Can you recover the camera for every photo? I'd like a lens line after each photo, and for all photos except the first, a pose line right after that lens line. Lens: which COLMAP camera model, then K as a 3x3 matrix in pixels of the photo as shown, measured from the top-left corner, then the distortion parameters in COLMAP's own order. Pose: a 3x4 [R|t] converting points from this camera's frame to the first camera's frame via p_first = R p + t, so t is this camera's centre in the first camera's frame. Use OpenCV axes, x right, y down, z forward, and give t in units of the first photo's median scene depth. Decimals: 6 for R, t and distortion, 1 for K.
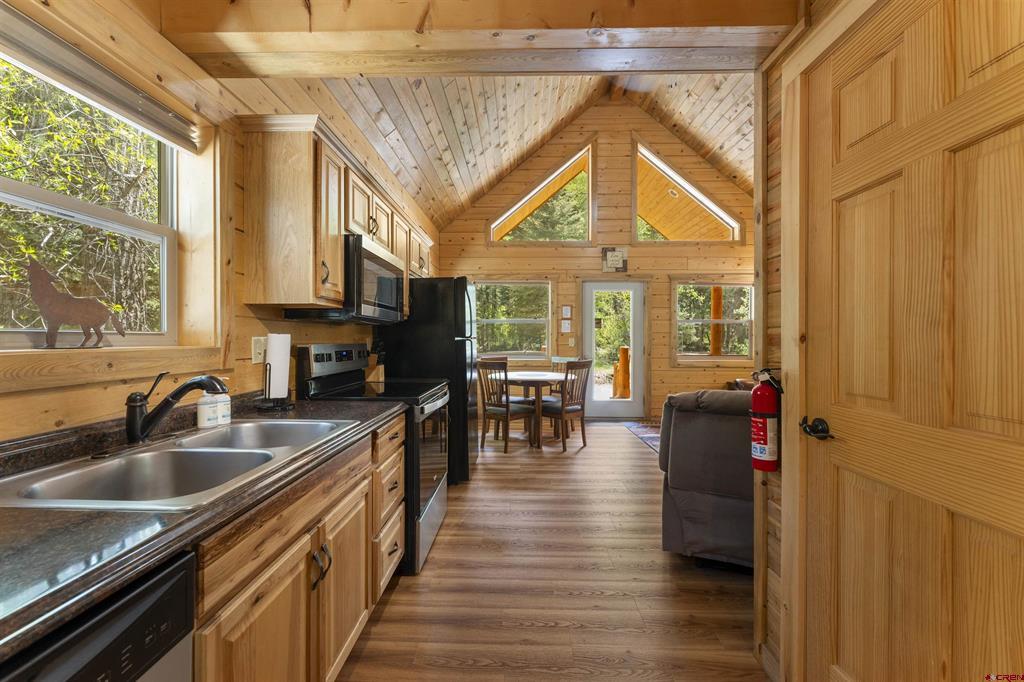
lens RADIAL K [[417.5, 0, 512.8], [0, 417.5, 339.9], [0, 0, 1]] dist [0.000342, 0.000030]
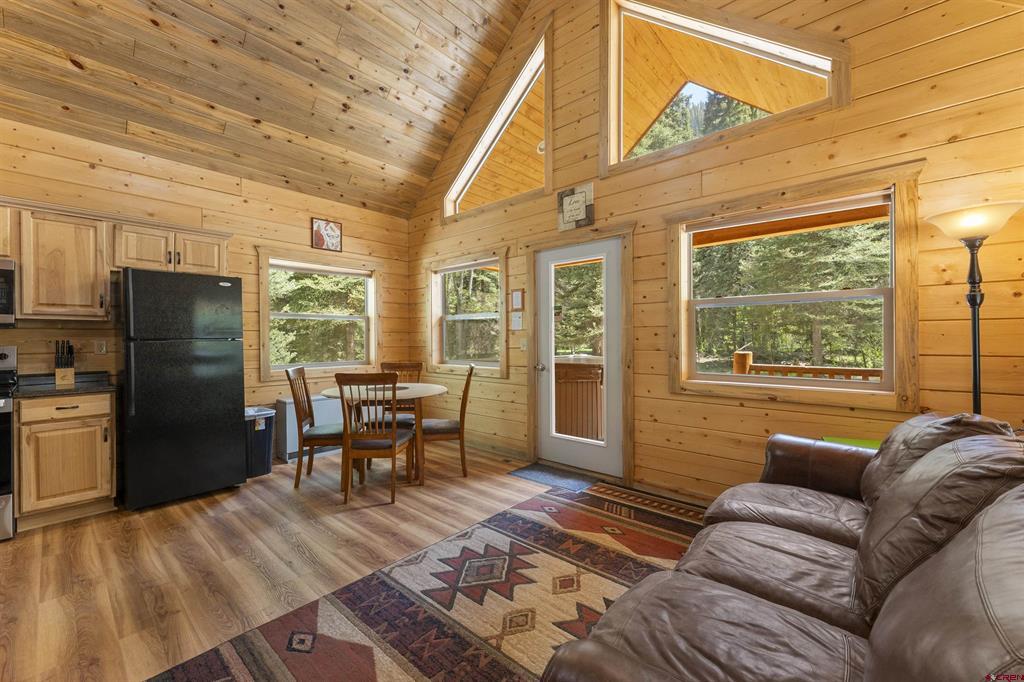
lens RADIAL K [[417.5, 0, 510.8], [0, 417.5, 340.9], [0, 0, 1]] dist [0.000342, 0.000030]
pose [[0.755082, -0.003926, -0.655618, 0.570004], [0.005849, 0.999983, 0.000749, -0.000567], [0.655604, -0.004401, 0.755092, 0.480469]]
